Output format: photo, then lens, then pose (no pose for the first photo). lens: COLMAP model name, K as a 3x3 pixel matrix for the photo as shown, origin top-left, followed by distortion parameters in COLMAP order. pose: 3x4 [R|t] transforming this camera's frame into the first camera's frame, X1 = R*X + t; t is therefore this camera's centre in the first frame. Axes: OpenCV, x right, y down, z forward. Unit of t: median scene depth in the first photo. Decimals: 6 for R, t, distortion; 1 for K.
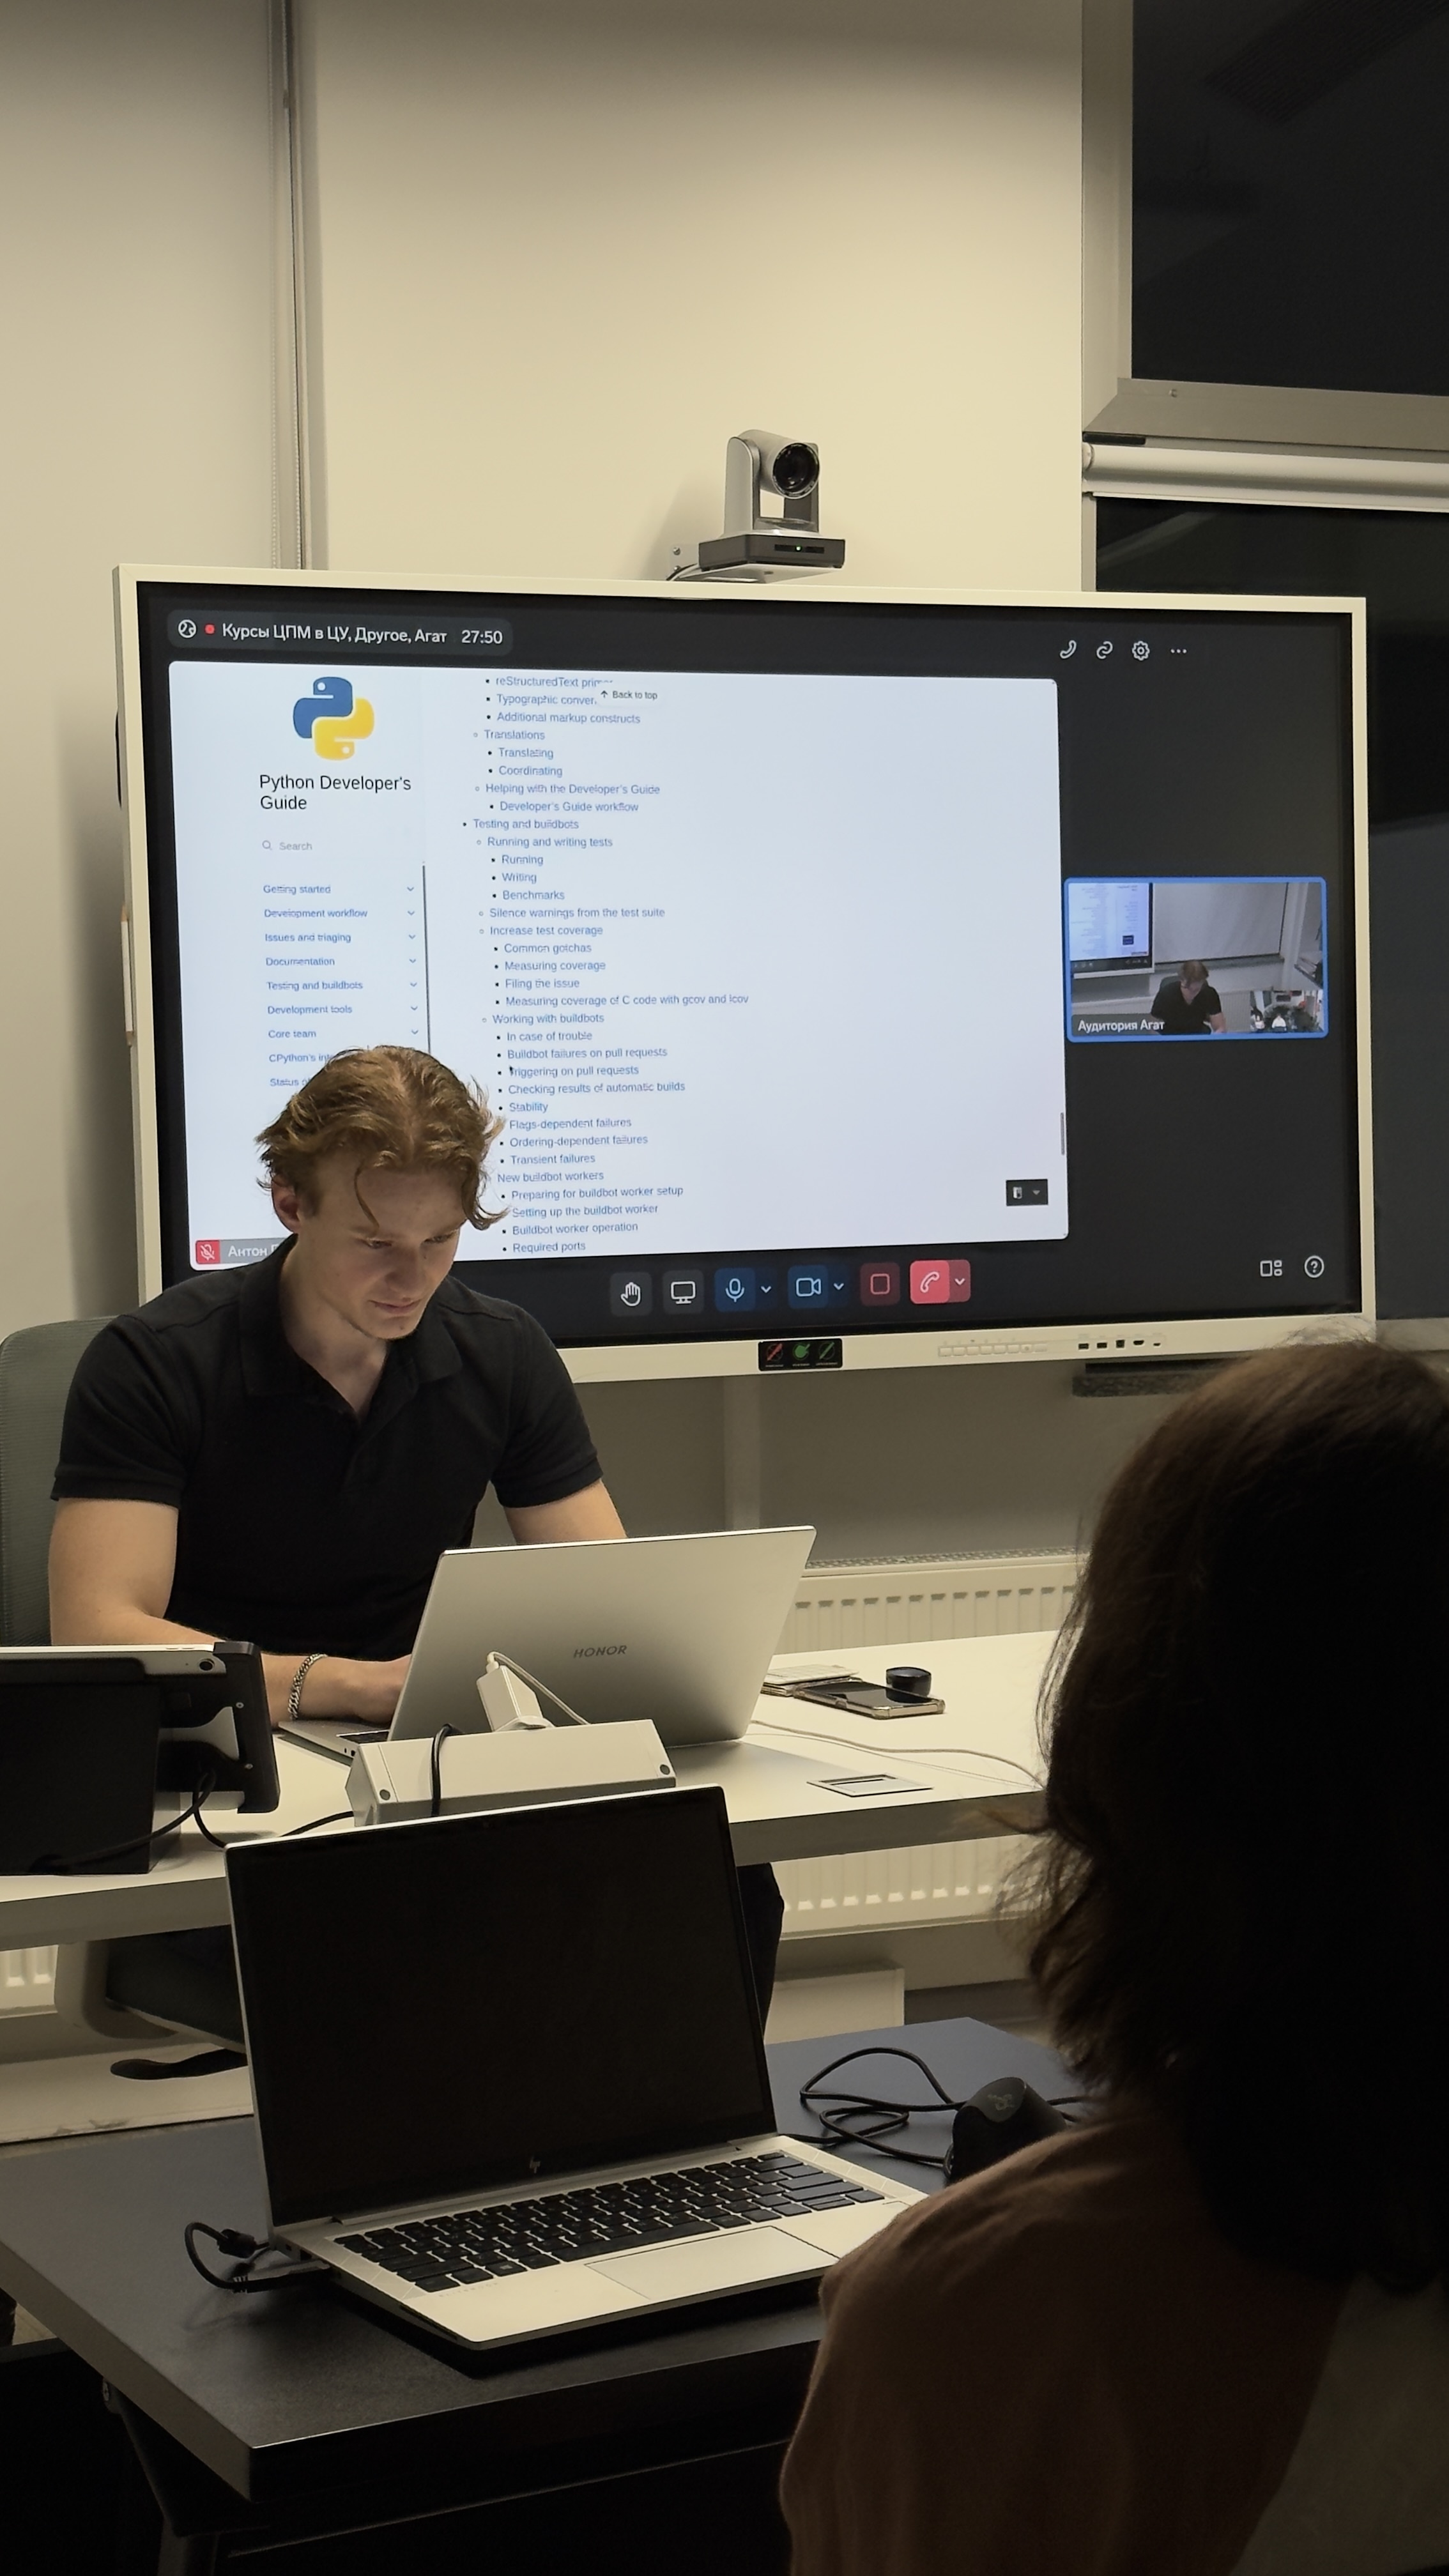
lens RADIAL K [[3871.2, 0, 723.6], [0, 3871.2, 1302.5], [0, 0, 1]] dist [0.095071, 0.000000]
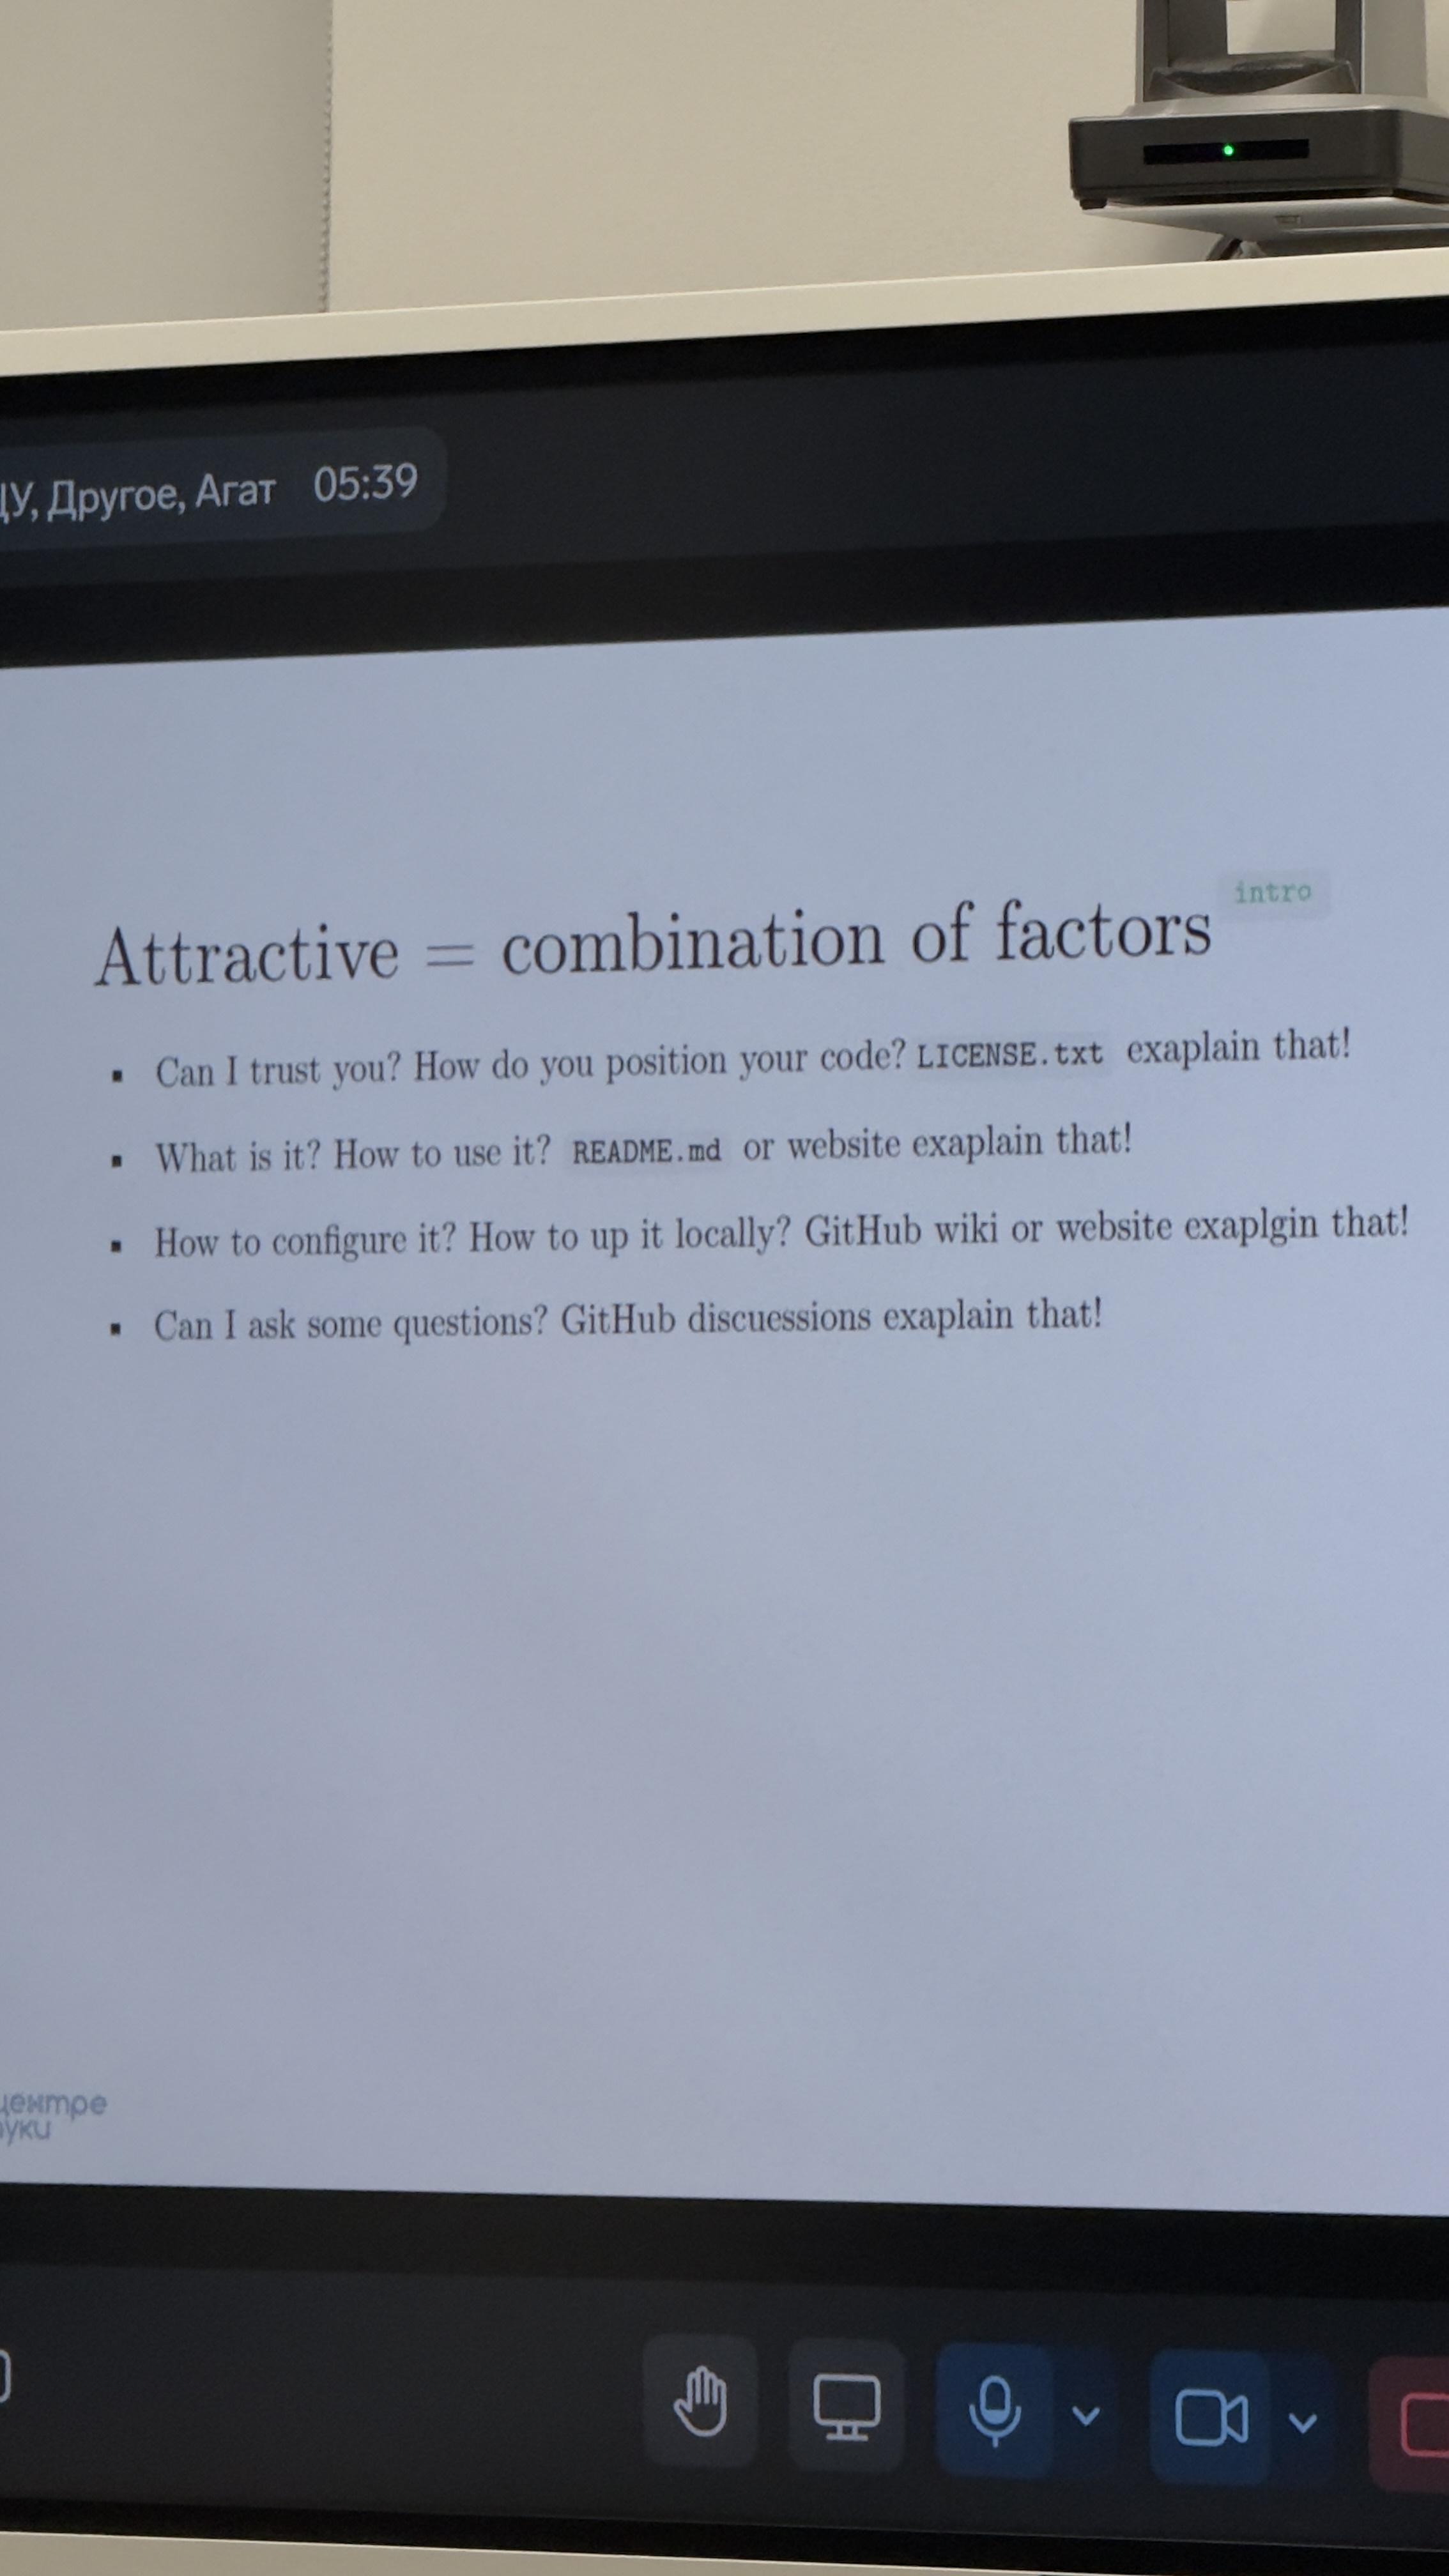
lens RADIAL K [[12620.7, 0, 723.0], [0, 12620.7, 1288.6], [0, 0, 1]] dist [0.116502, 0.000000]
pose [[0.660632, -0.006123, -0.750685, 0.781643], [-0.060517, 0.996278, -0.061383, -0.030509], [0.748267, 0.085981, 0.657803, 0.274127]]
